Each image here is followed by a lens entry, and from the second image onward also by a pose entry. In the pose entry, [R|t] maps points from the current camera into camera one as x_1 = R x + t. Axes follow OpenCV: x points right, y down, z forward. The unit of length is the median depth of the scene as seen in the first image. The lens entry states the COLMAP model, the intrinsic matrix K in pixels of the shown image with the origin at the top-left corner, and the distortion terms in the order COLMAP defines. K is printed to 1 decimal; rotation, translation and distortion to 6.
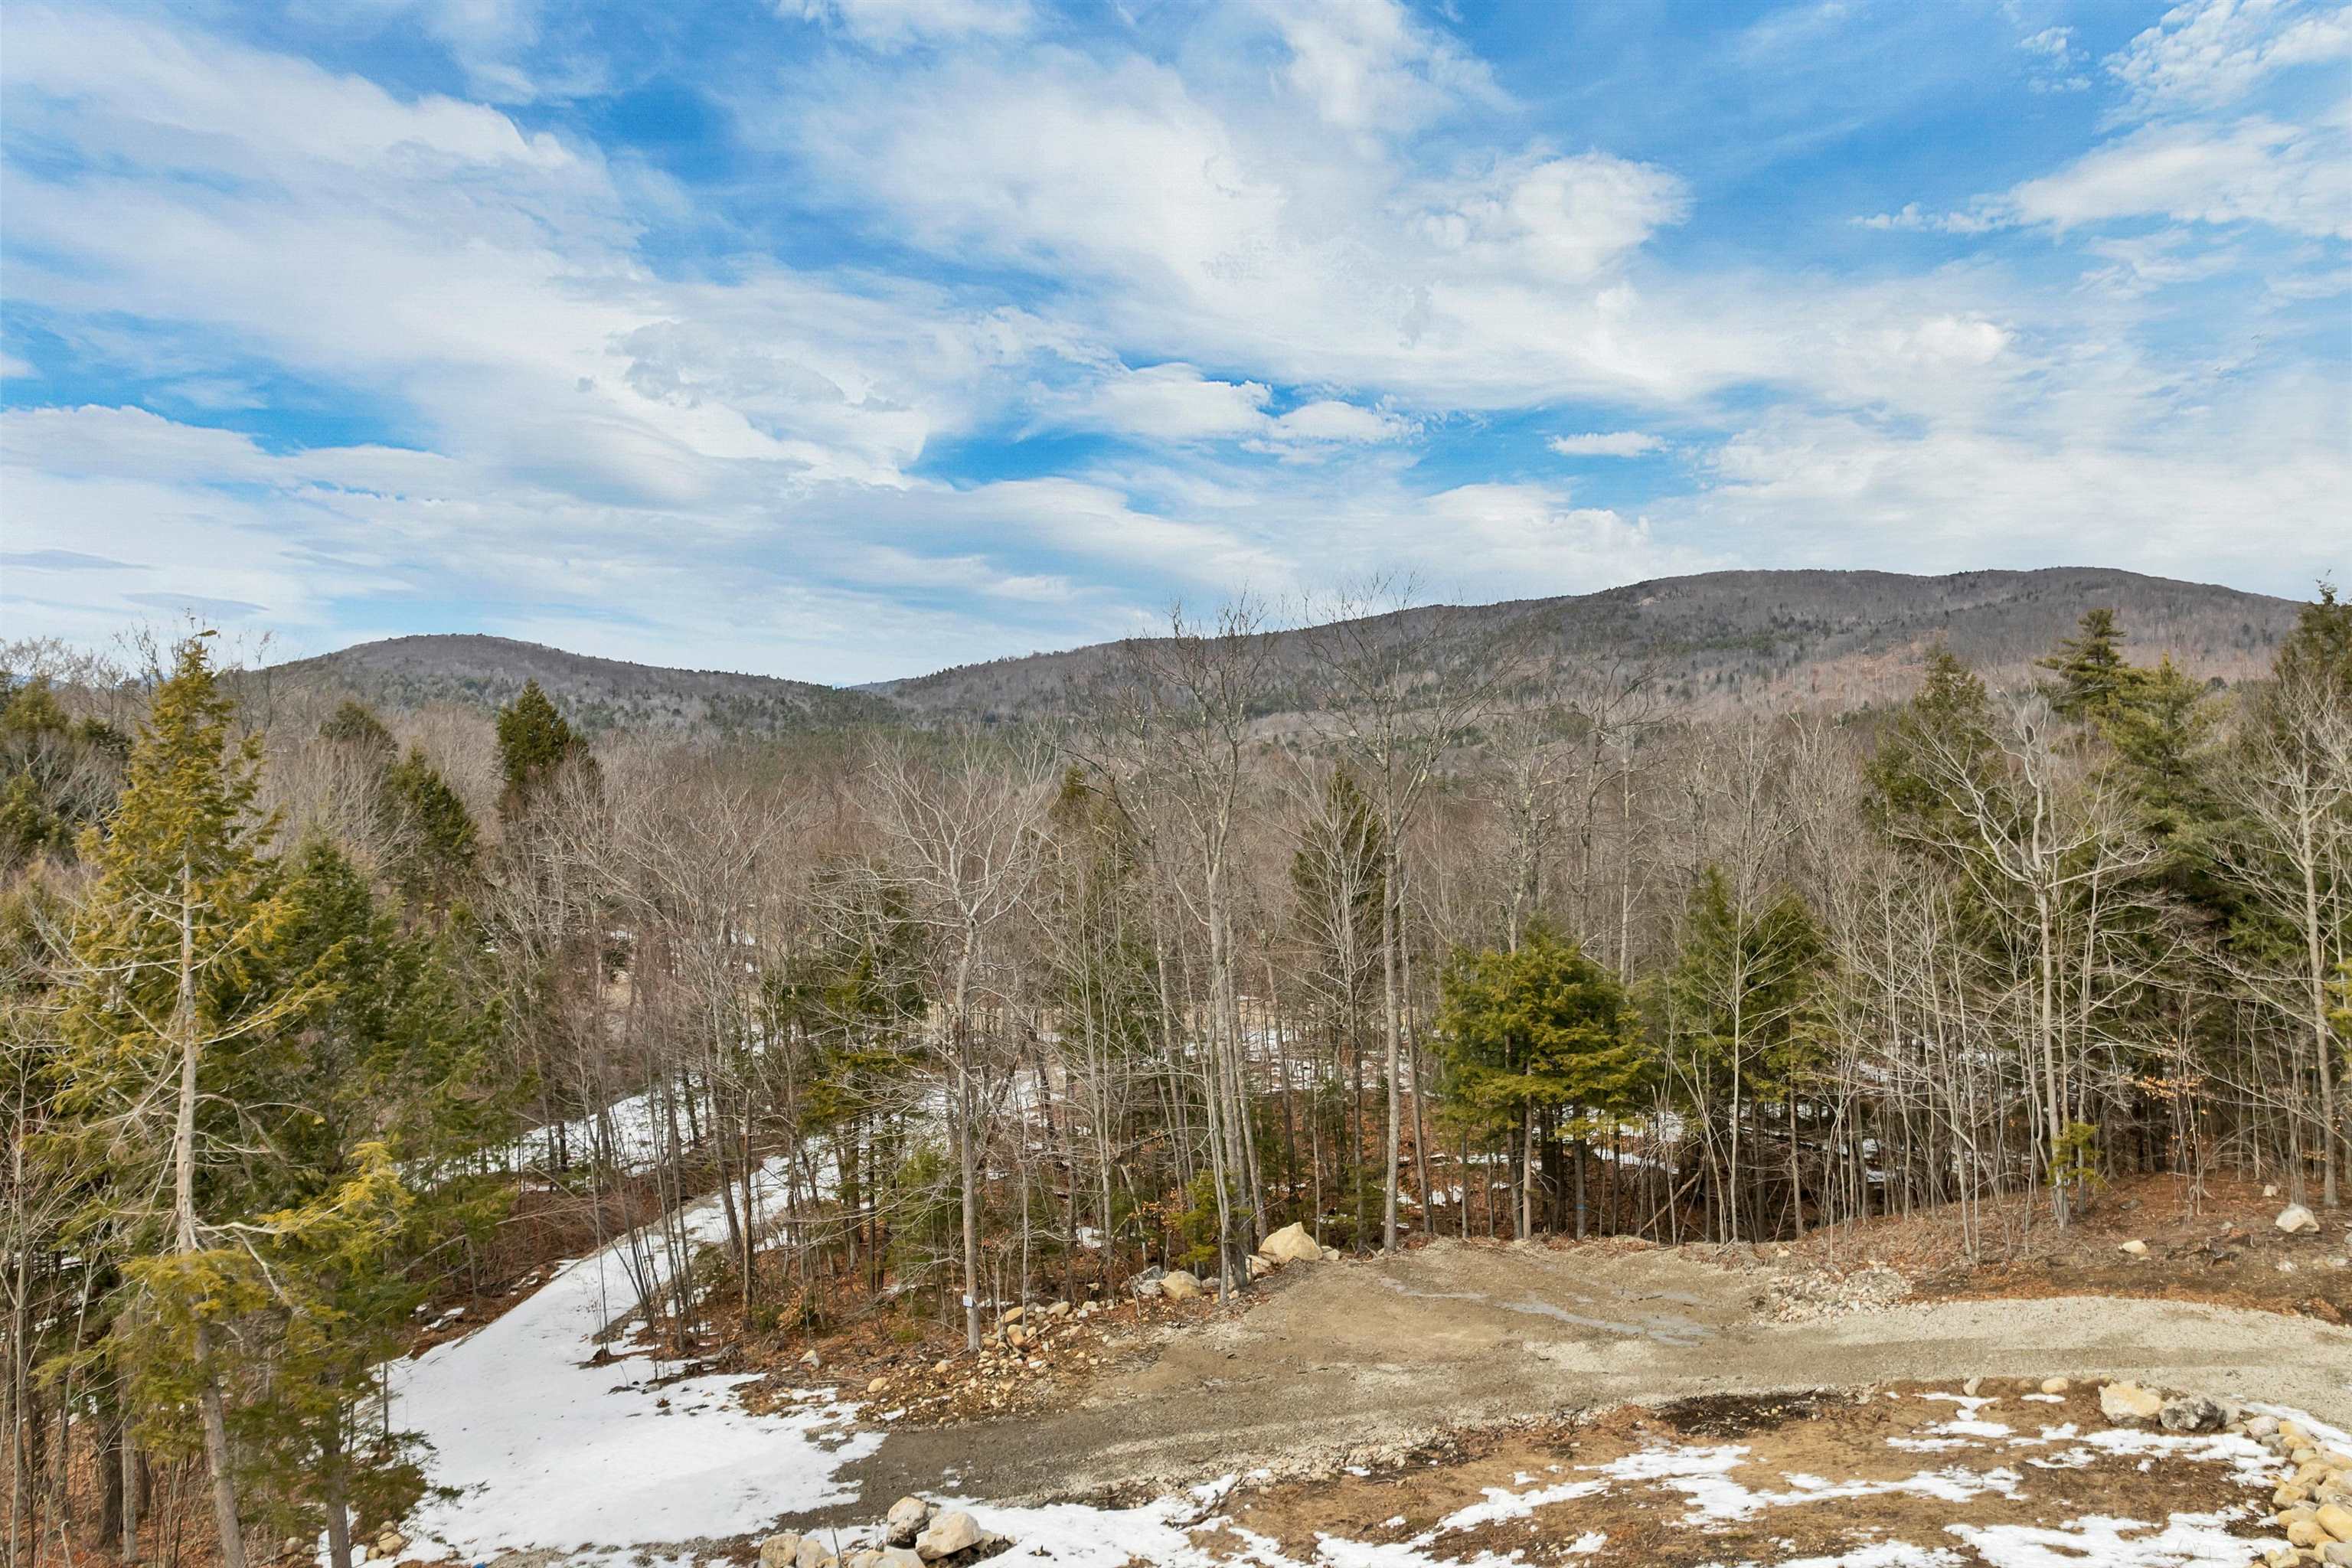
lens RADIAL K [[1699.0, 0, 1176.0], [0, 1699.0, 784.0], [0, 0, 1]] dist [-0.055781, 0.020392]
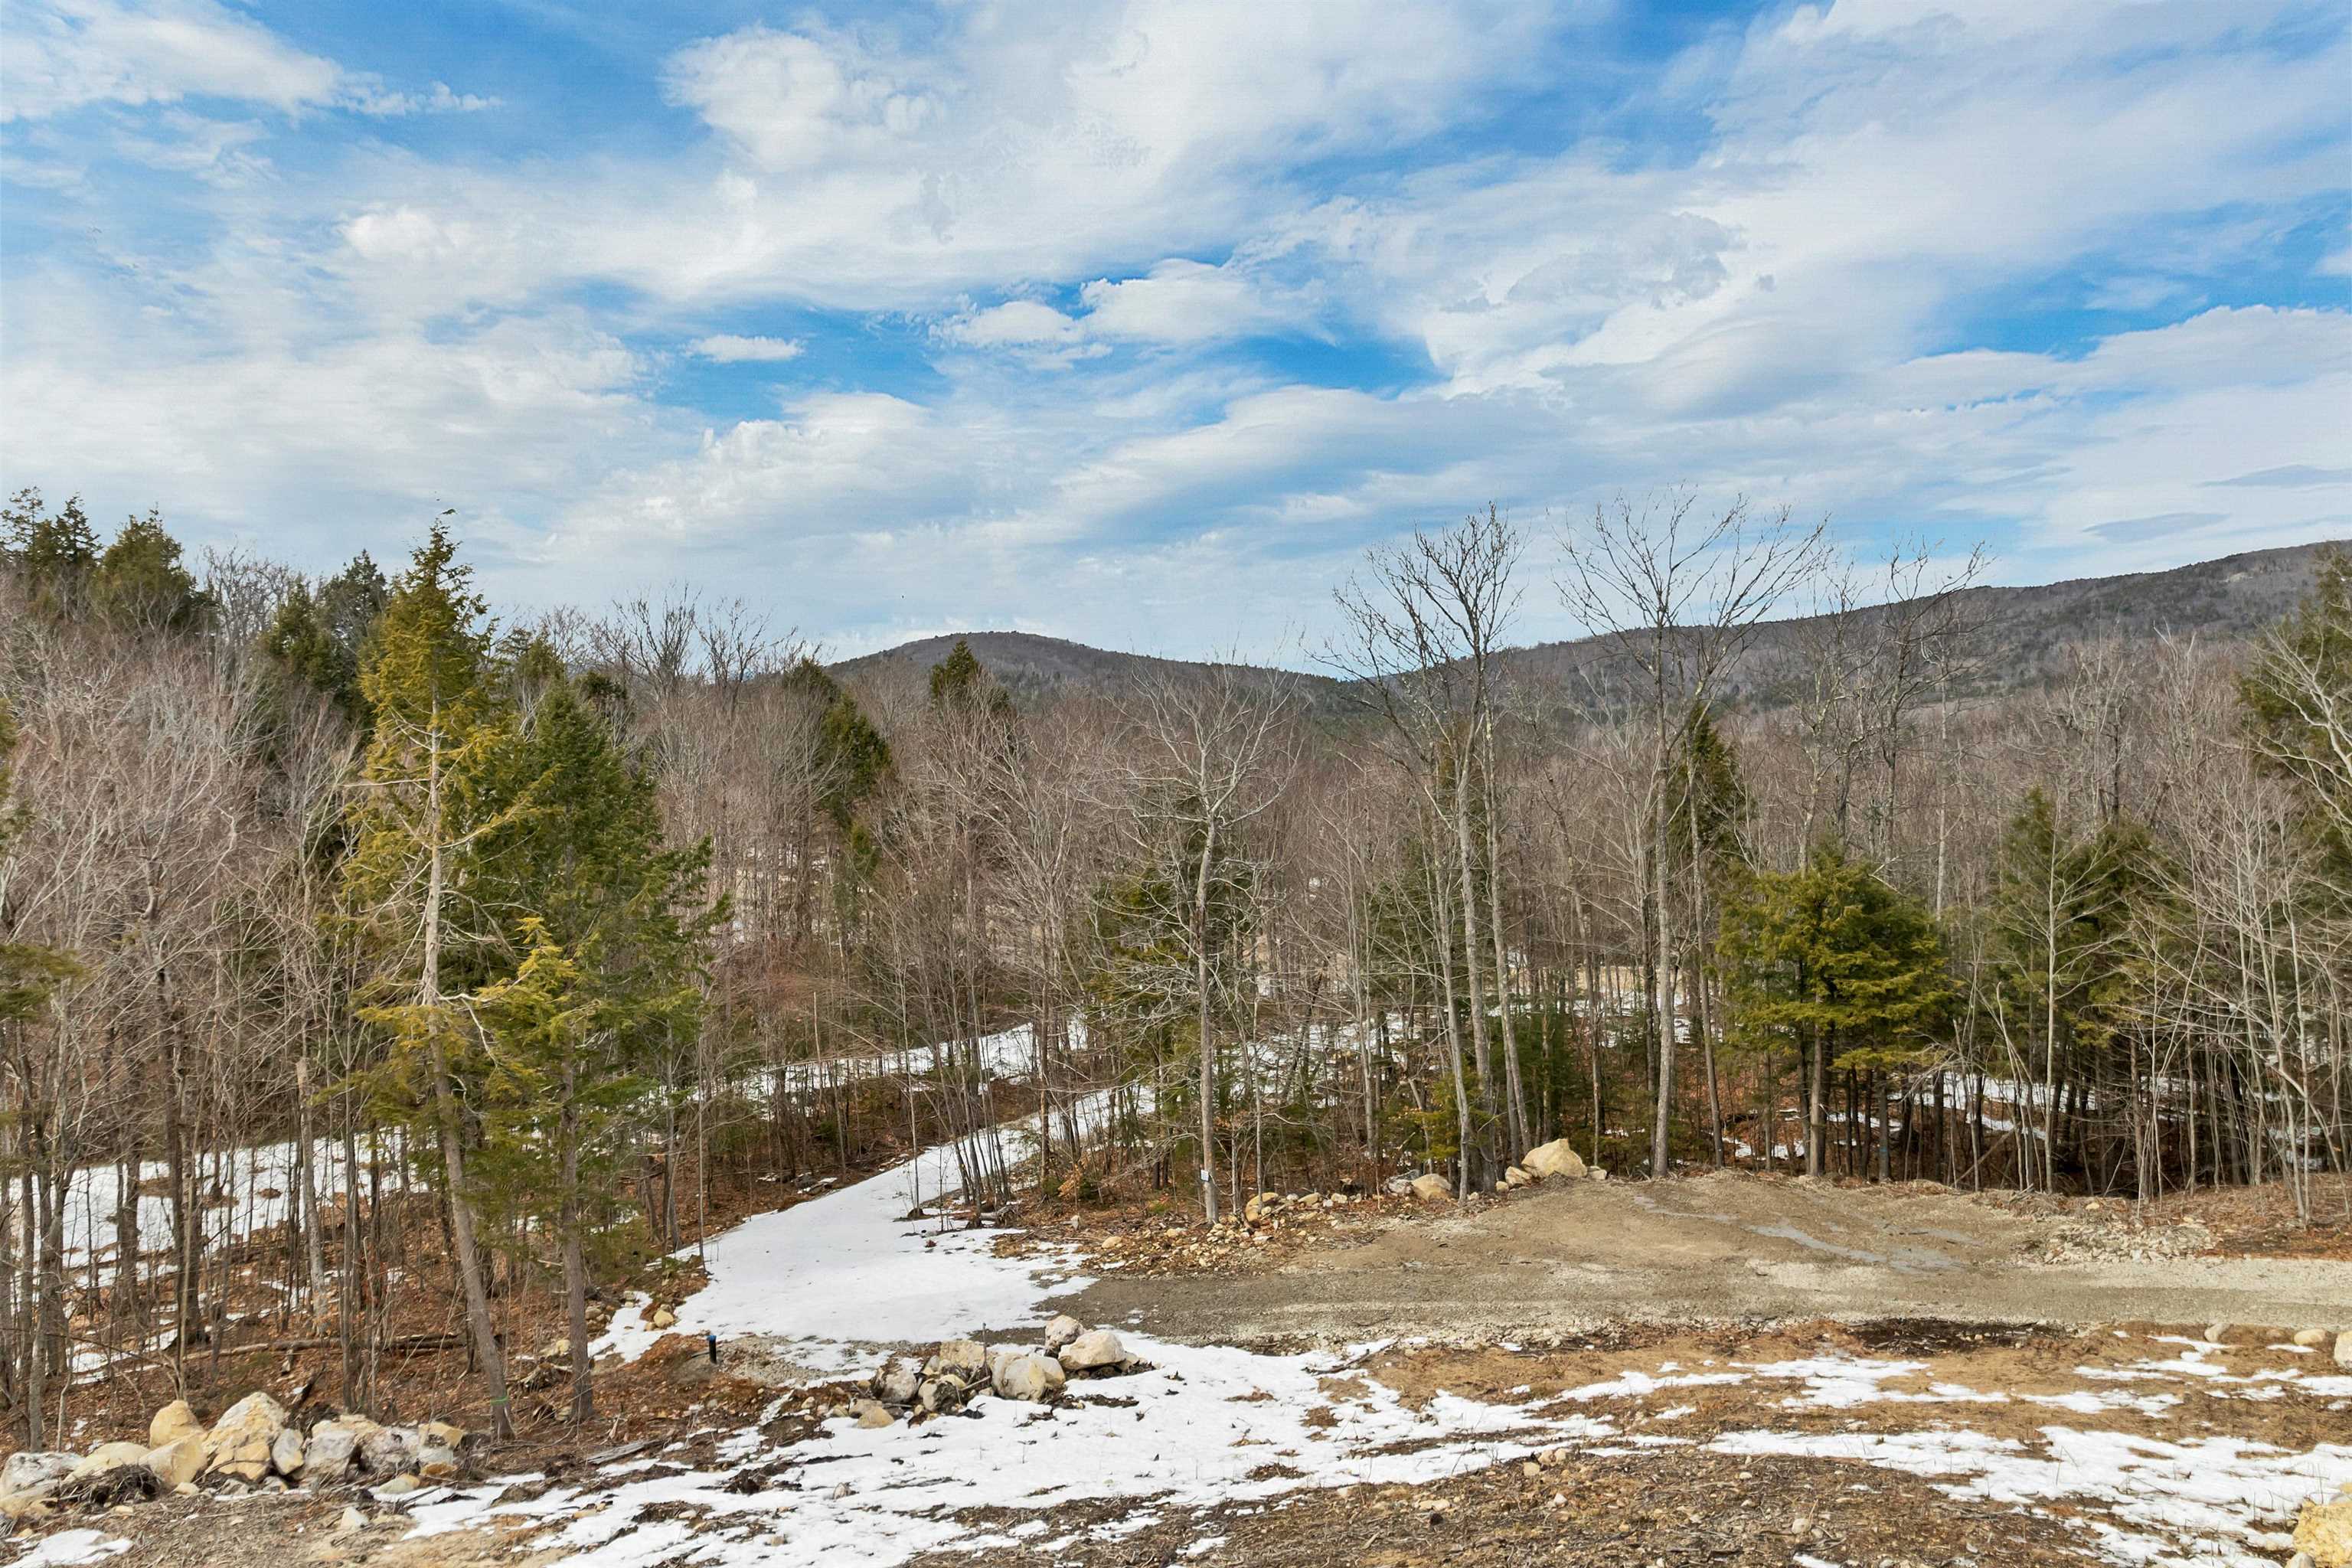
lens RADIAL K [[1676.4, 0, 1176.0], [0, 1676.4, 784.0], [0, 0, 1]] dist [-0.045563, 0.007719]
pose [[0.956307, 0.011411, -0.292142, 0.188910], [-0.009776, 0.999927, 0.007057, 0.062484], [0.292202, -0.003893, 0.956349, -0.006887]]
